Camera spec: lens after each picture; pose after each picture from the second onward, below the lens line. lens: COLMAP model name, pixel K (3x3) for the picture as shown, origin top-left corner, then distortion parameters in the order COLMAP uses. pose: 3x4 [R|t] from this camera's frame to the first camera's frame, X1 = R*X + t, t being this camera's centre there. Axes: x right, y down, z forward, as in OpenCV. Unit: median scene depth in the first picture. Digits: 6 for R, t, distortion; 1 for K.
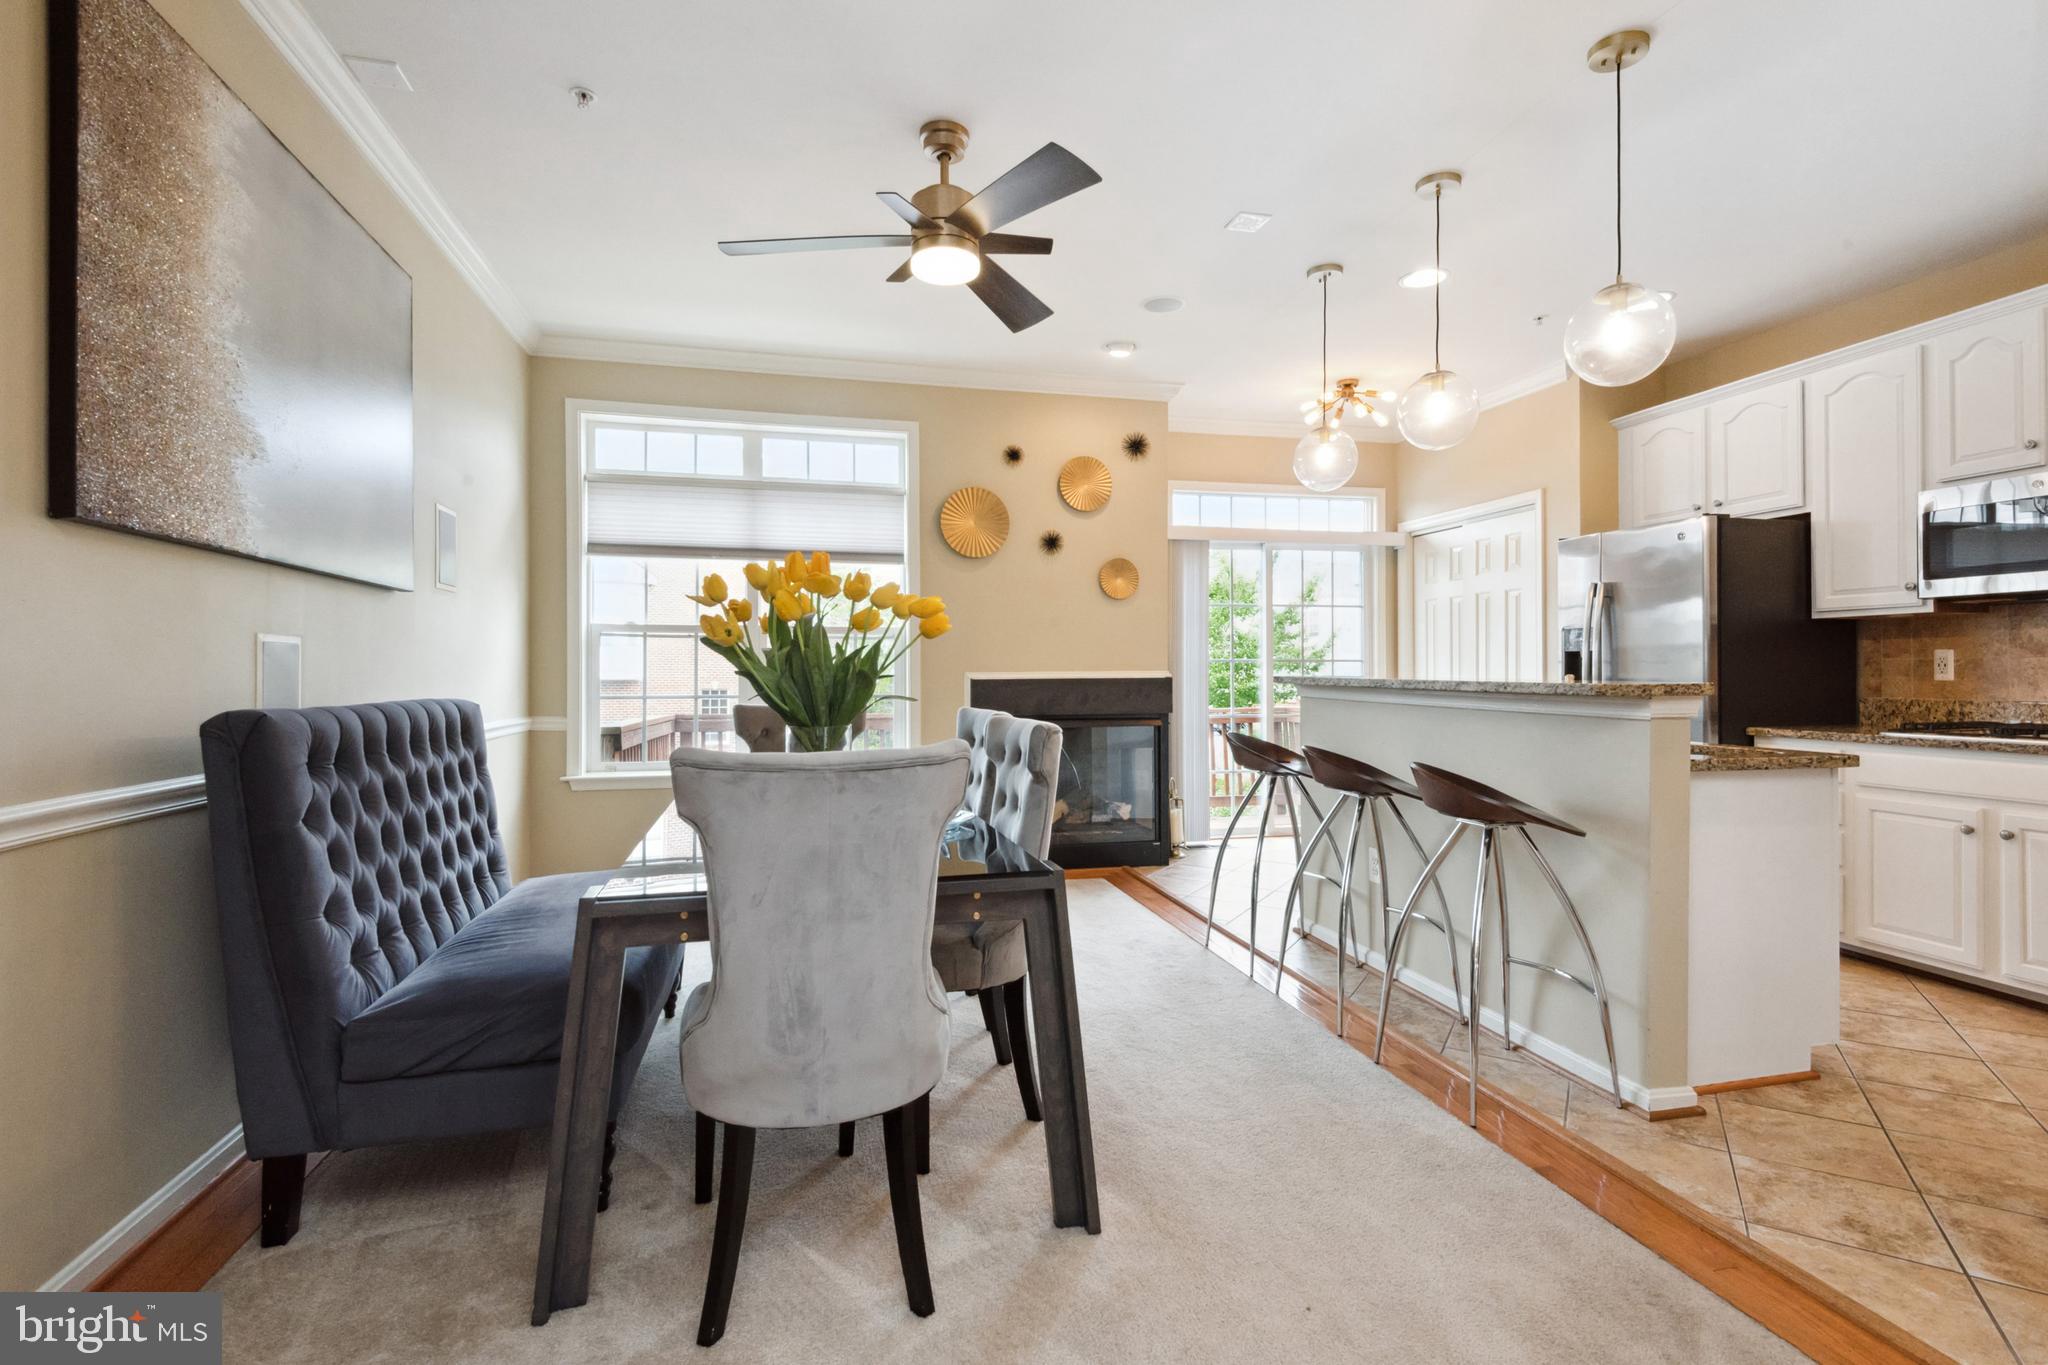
lens RADIAL K [[968.5, 0, 1019.0], [0, 968.5, 666.9], [0, 0, 1]] dist [0.021892, -0.016579]
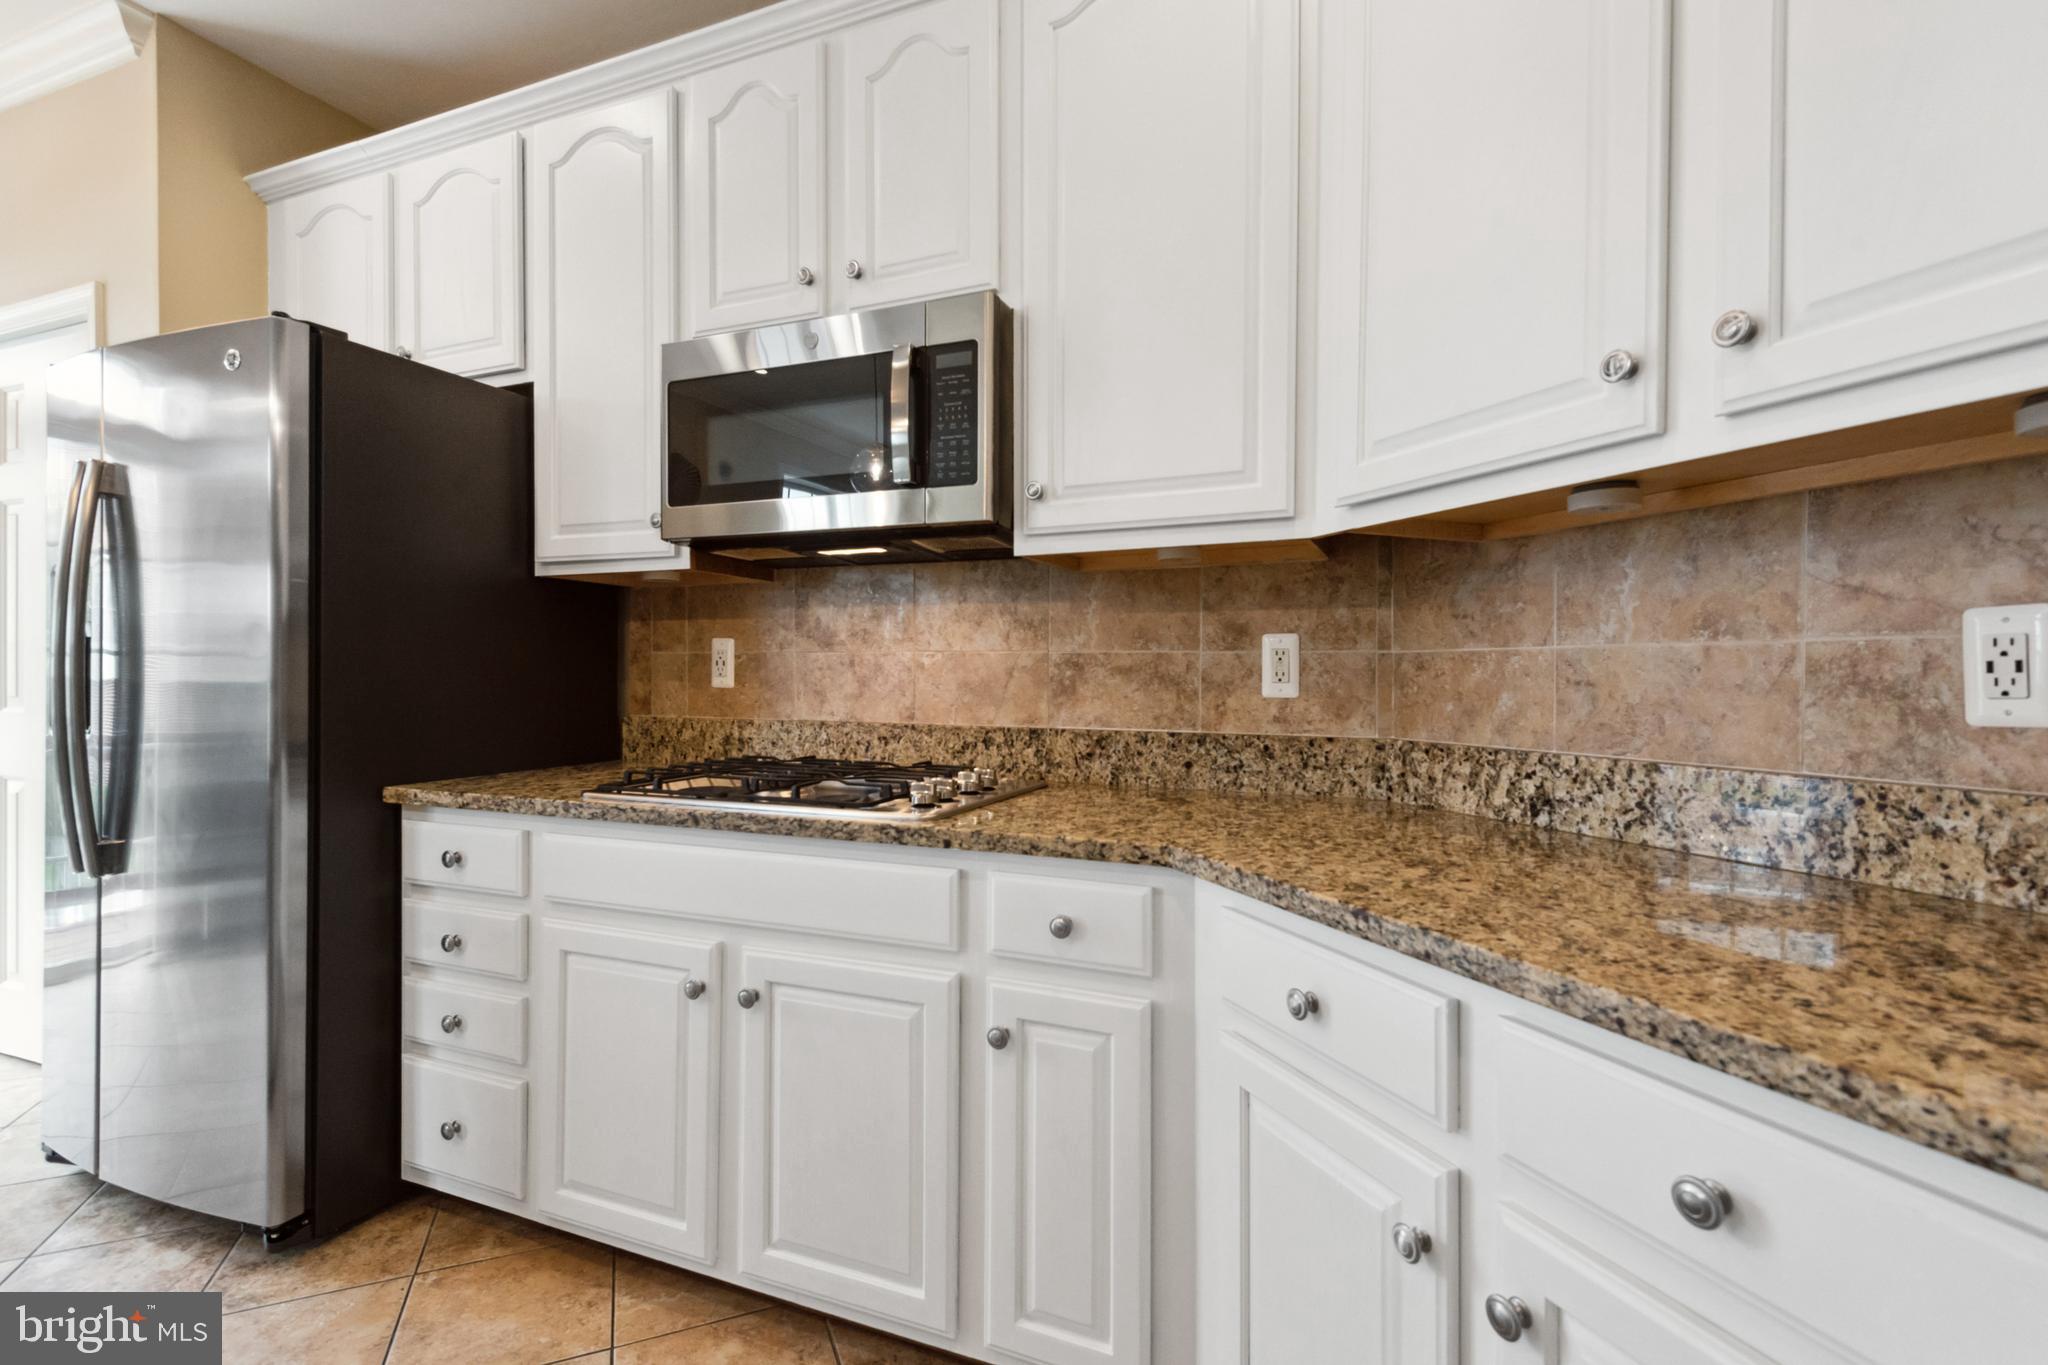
lens RADIAL K [[936.6, 0, 1021.4], [0, 936.6, 676.9], [0, 0, 1]] dist [0.036450, -0.019033]
pose [[0.585849, 0.003947, 0.810410, 0.574217], [-0.011622, 0.999926, 0.003532, 0.002688], [-0.810337, -0.011488, 0.585852, 0.491165]]
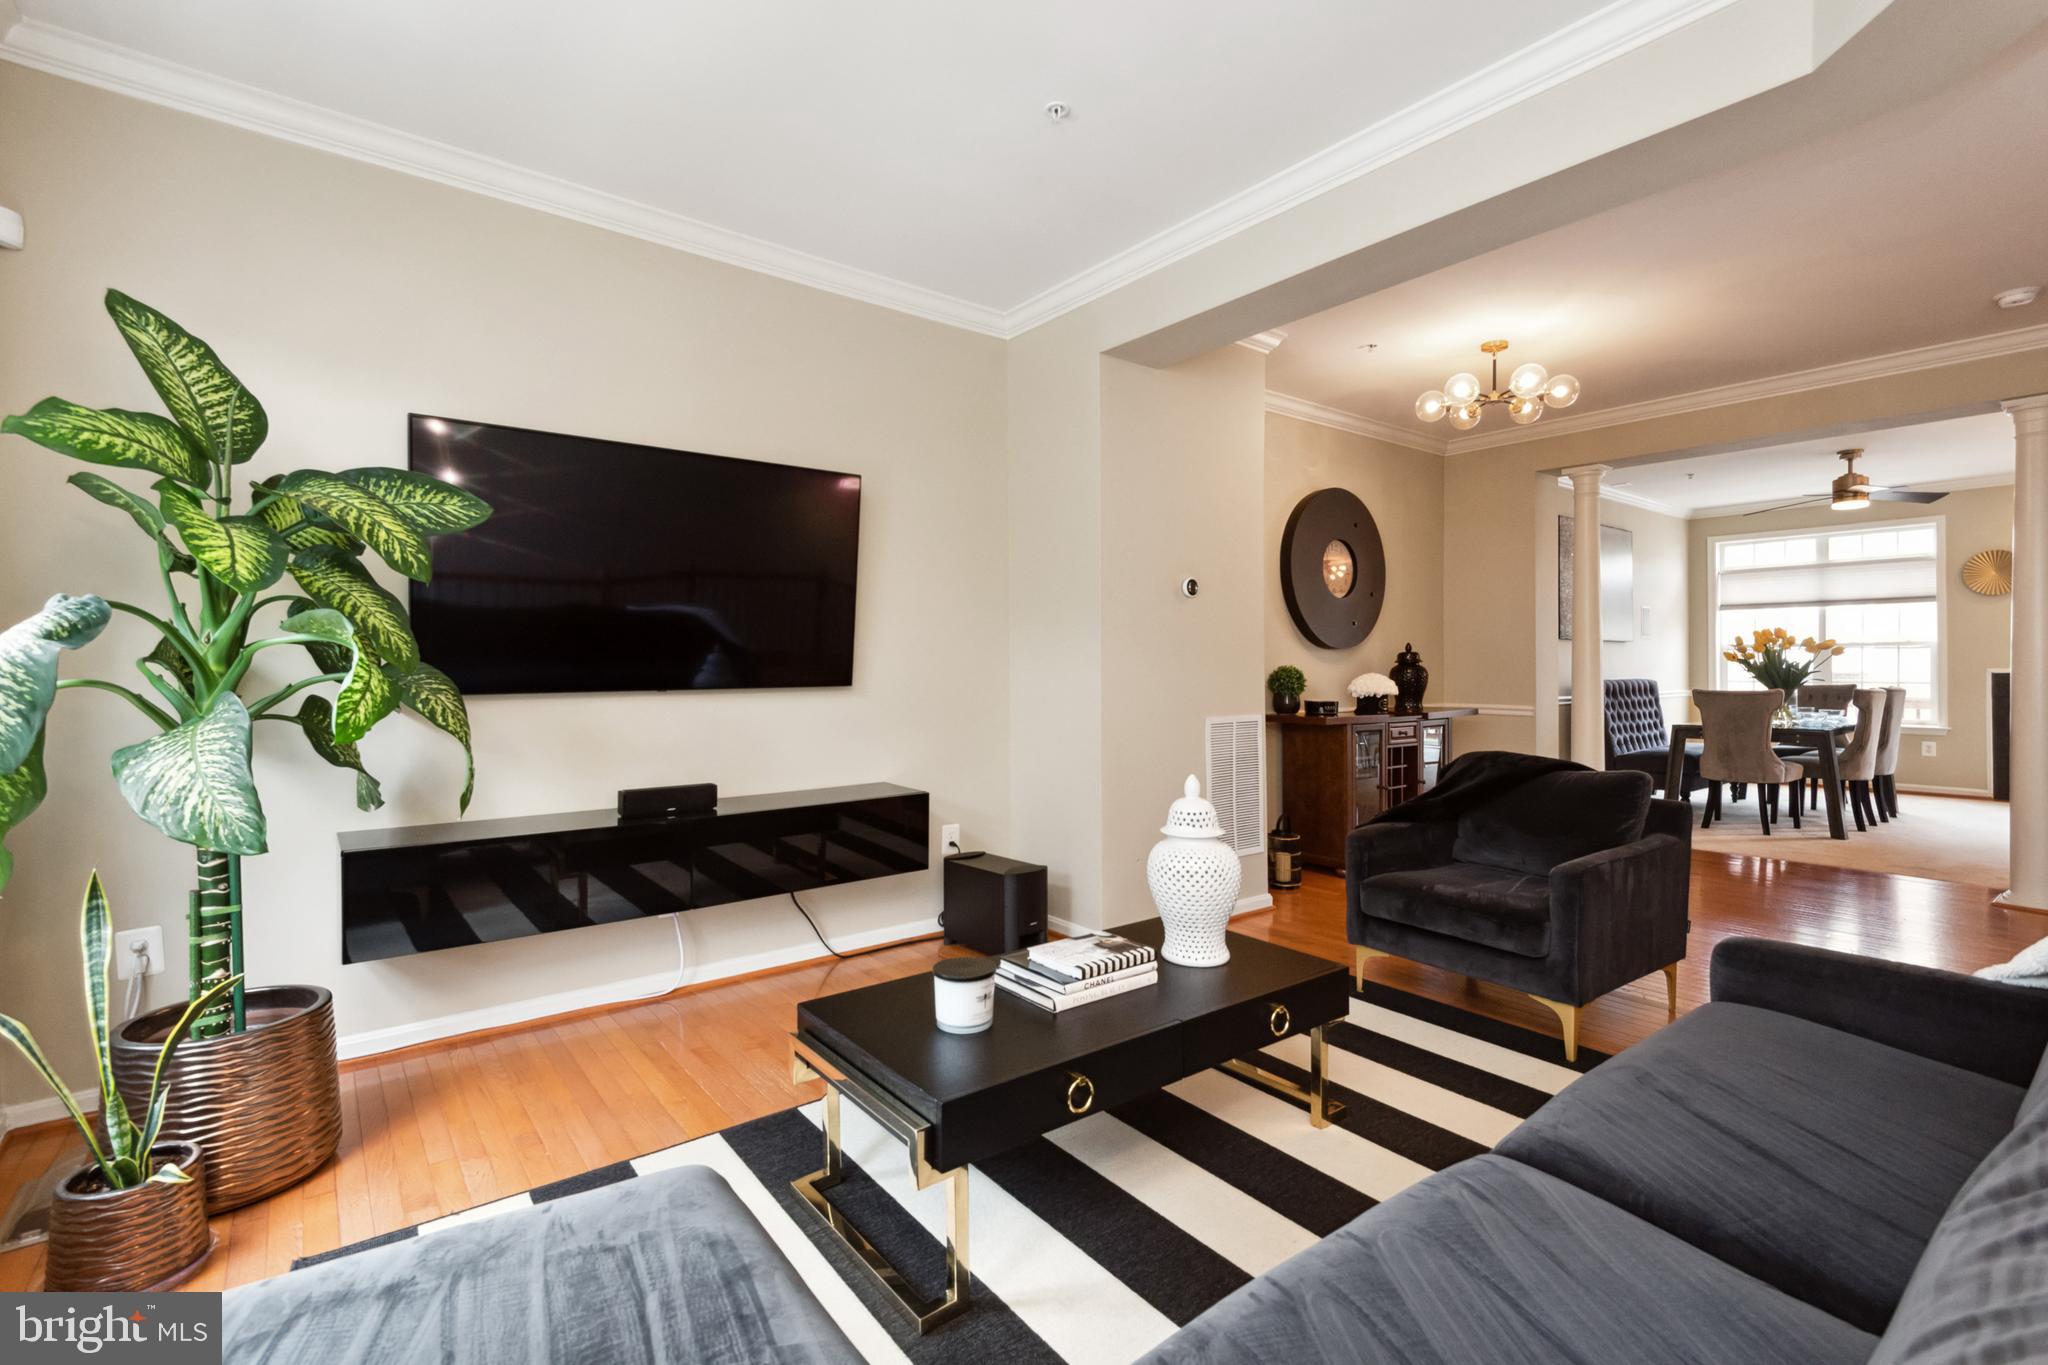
lens RADIAL K [[936.6, 0, 1021.4], [0, 936.6, 676.9], [0, 0, 1]] dist [0.036450, -0.019033]
pose [[0.424485, 0.001103, -0.905434, 0.912734], [0.012212, 0.999901, 0.006943, -0.013089], [0.905353, -0.014004, 0.424430, -1.453881]]
